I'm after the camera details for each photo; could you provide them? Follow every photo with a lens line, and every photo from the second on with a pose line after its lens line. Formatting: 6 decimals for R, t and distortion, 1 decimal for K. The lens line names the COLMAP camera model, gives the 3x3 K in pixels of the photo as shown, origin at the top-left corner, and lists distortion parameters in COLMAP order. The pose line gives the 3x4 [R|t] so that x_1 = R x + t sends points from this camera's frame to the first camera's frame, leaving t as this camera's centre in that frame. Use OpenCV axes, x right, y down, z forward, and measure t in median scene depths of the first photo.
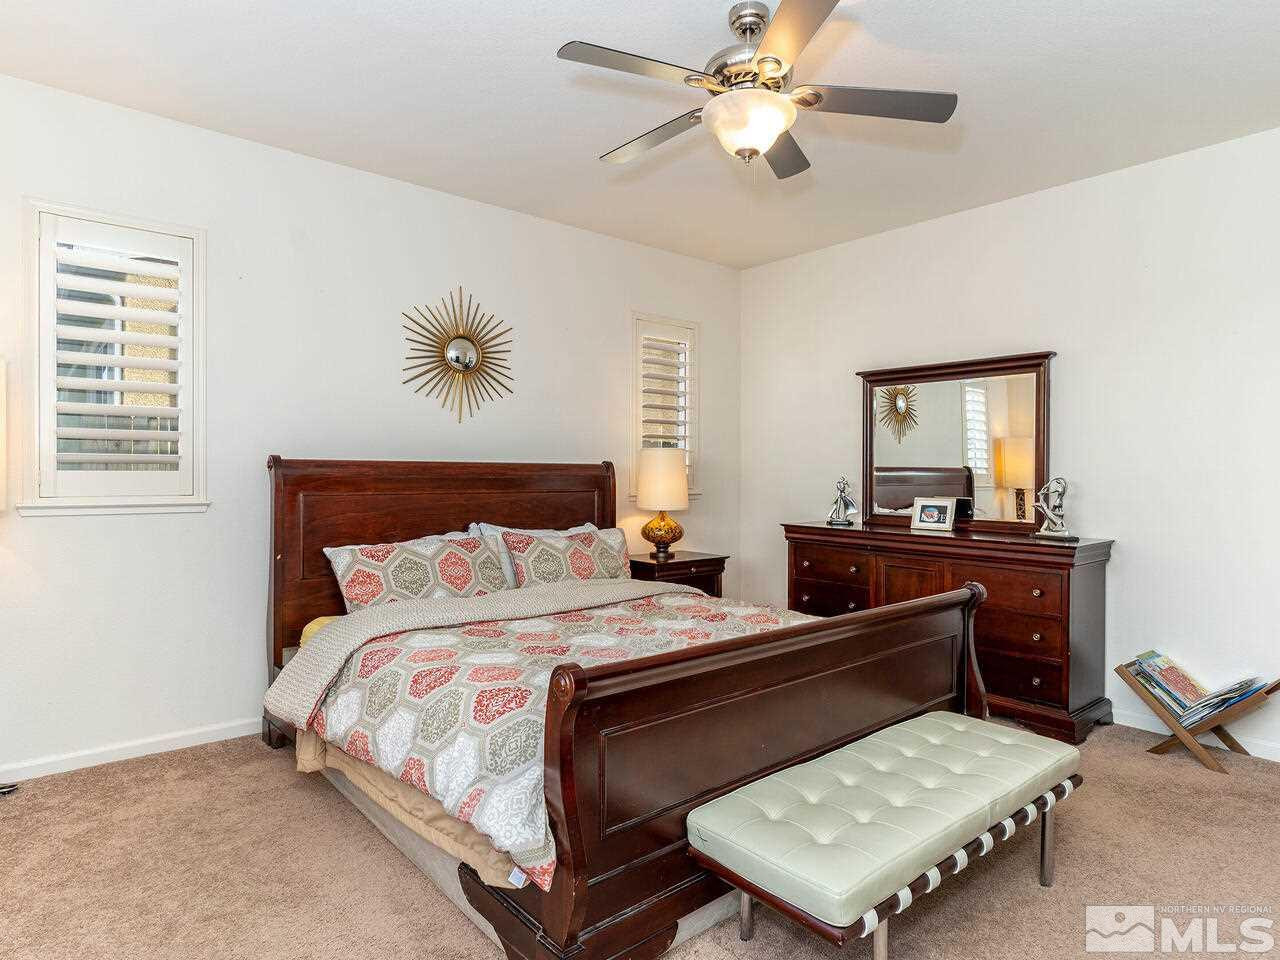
lens RADIAL K [[735.9, 0, 641.3], [0, 735.9, 481.8], [0, 0, 1]] dist [-0.004877, 0.001398]
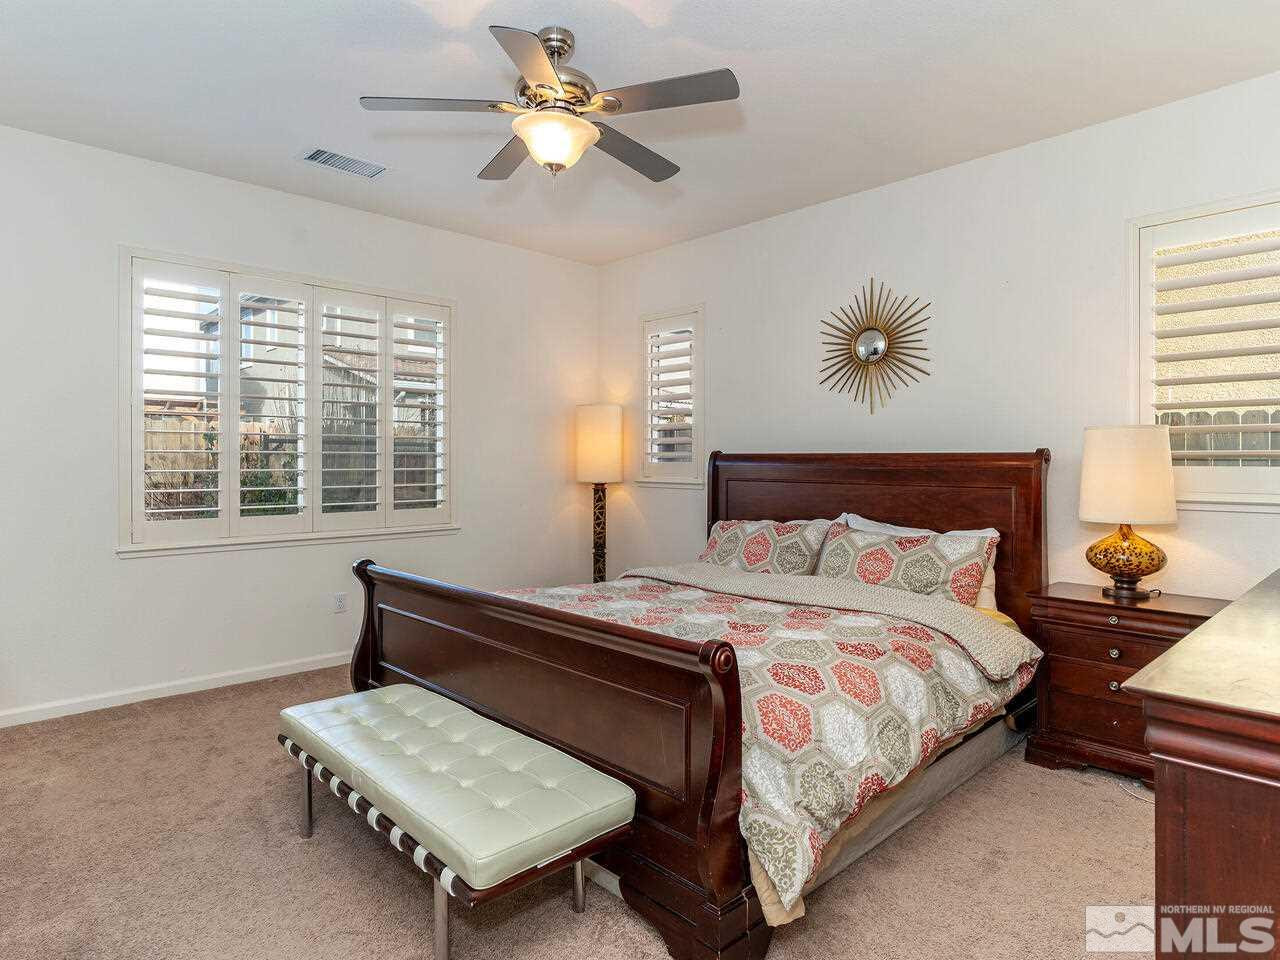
lens RADIAL K [[743.0, 0, 639.0], [0, 743.0, 474.0], [0, 0, 1]] dist [-0.006480, -0.000596]
pose [[0.057717, 0.013809, -0.998237, 0.750830], [-0.016319, 0.999784, 0.012887, -0.006274], [0.998200, 0.015547, 0.057930, 0.629488]]
